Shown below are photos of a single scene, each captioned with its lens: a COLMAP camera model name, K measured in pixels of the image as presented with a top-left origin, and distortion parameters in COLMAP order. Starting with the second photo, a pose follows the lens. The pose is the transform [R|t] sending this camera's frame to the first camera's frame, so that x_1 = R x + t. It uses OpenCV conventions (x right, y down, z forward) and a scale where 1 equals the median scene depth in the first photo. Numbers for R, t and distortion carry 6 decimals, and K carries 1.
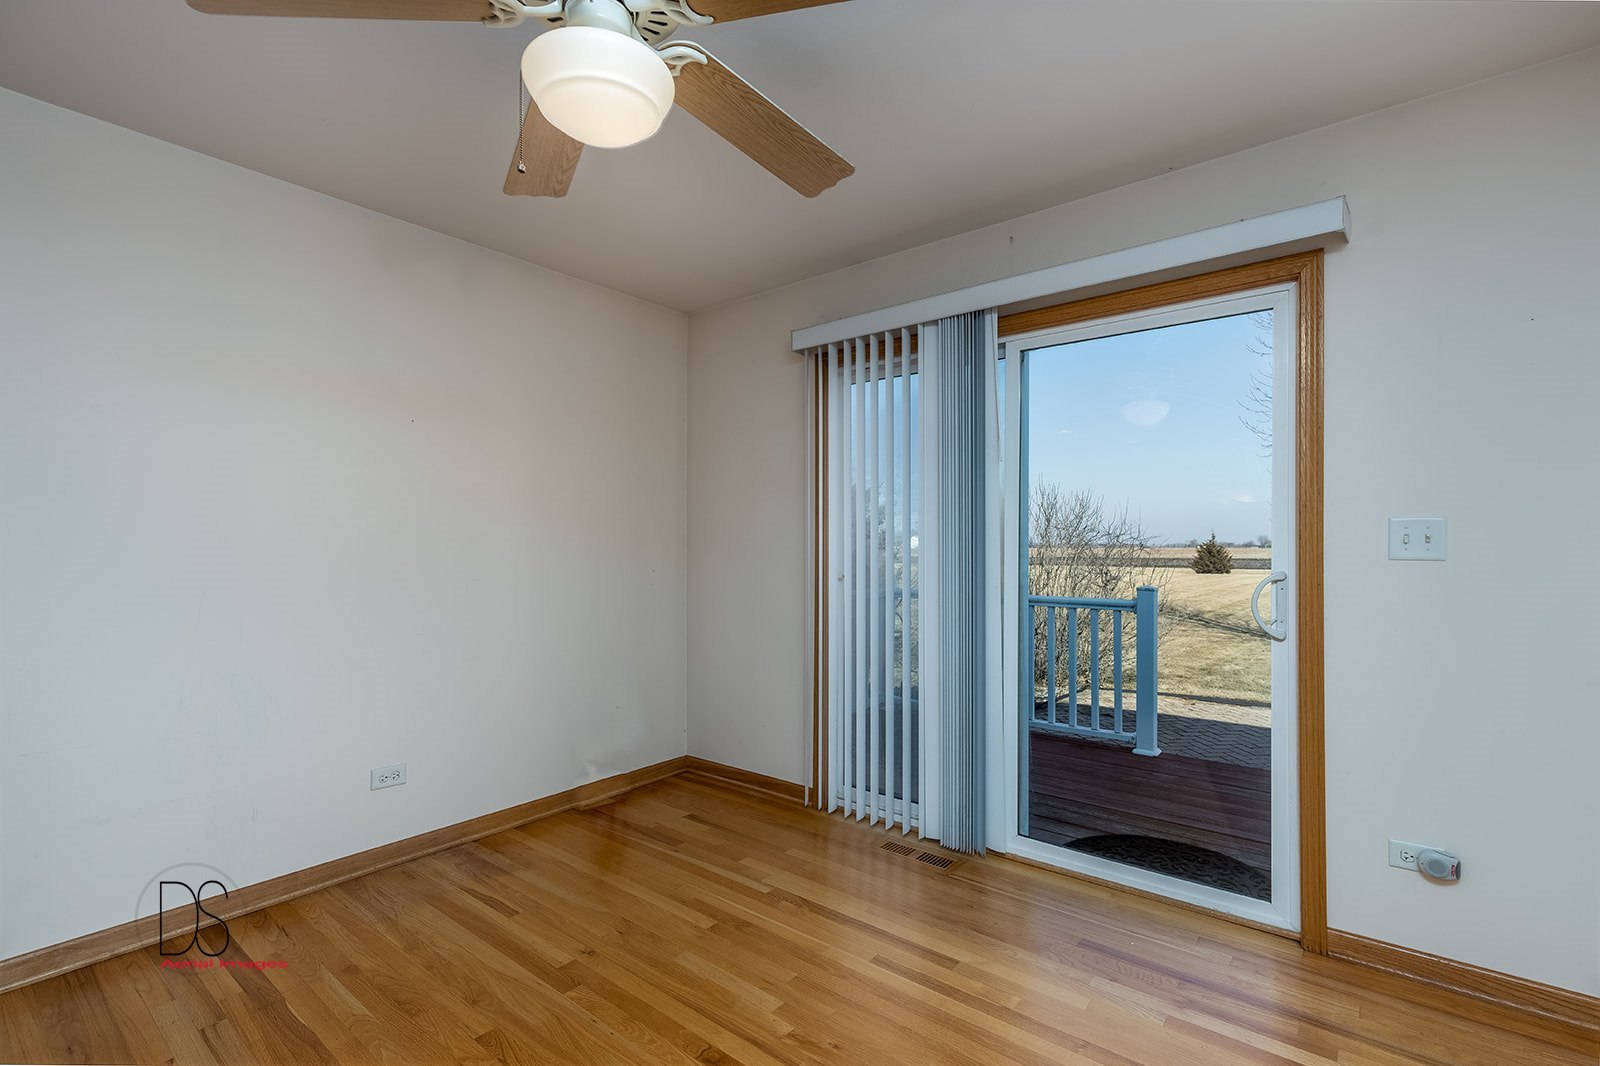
lens RADIAL K [[710.2, 0, 800.0], [0, 710.2, 533.0], [0, 0, 1]] dist [0.002288, 0.000374]
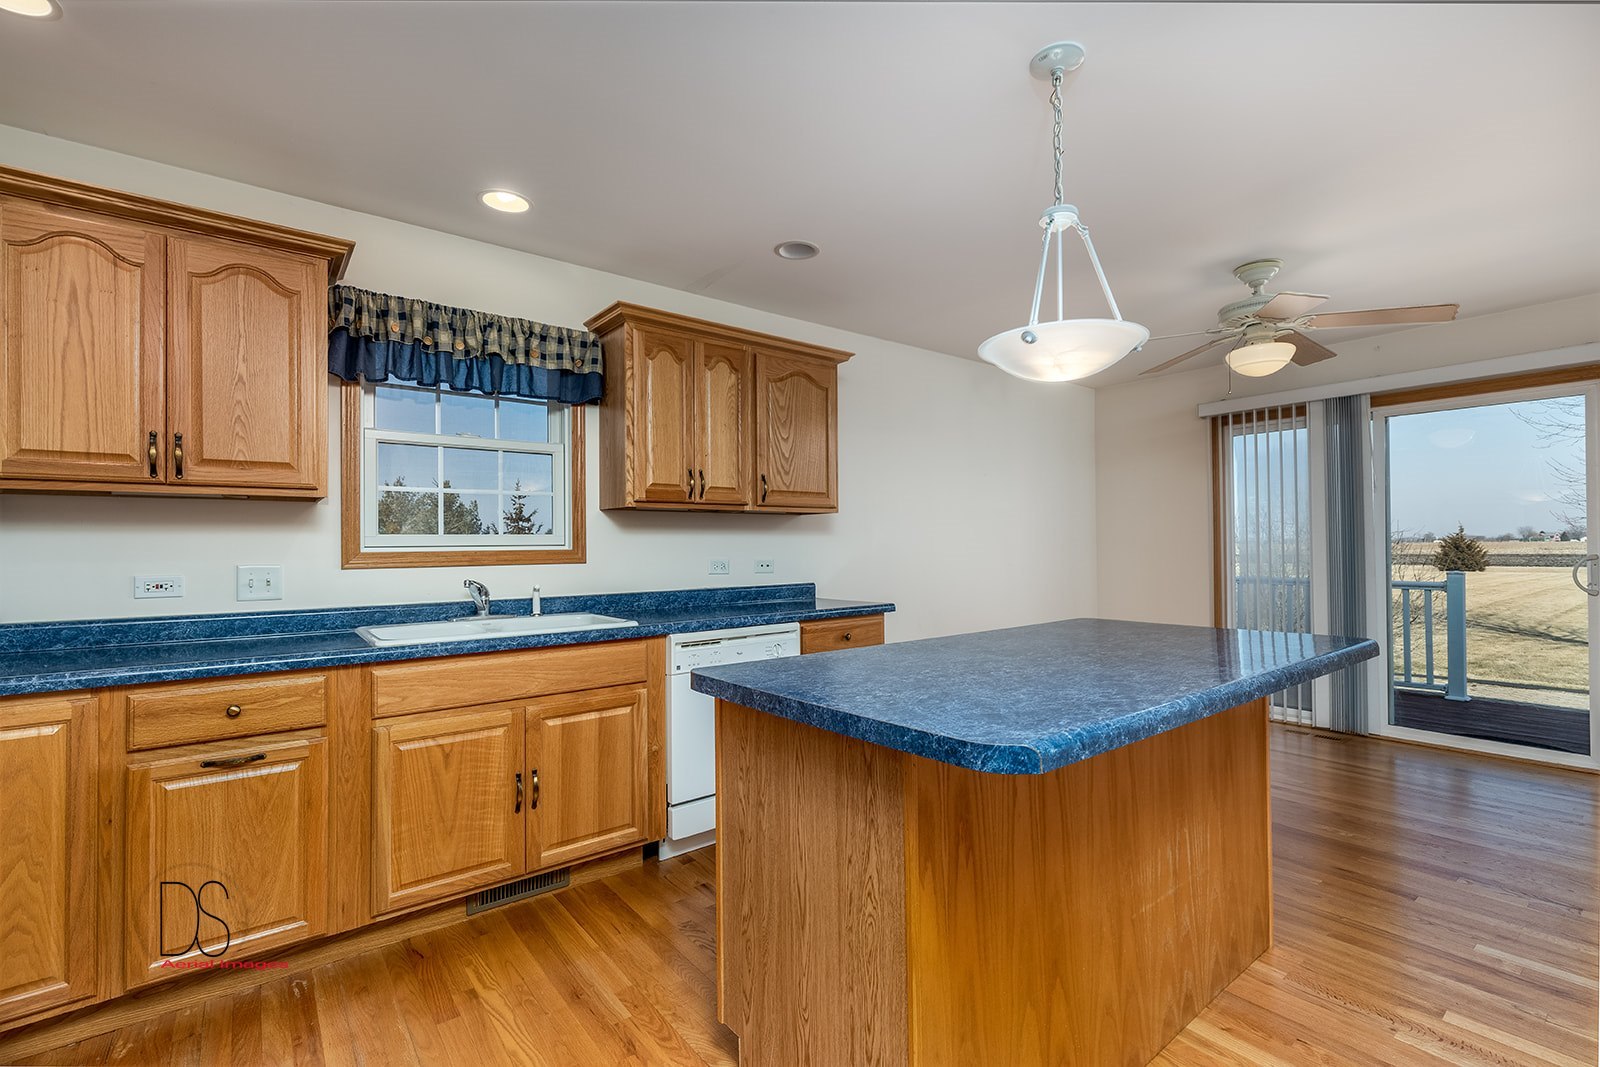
lens RADIAL K [[710.2, 0, 800.0], [0, 710.2, 533.5], [0, 0, 1]] dist [0.002288, 0.000374]
pose [[0.976375, -0.007140, -0.215966, -0.146419], [0.008439, 0.999951, 0.005095, -0.005535], [0.215919, -0.006797, 0.976388, -0.193839]]
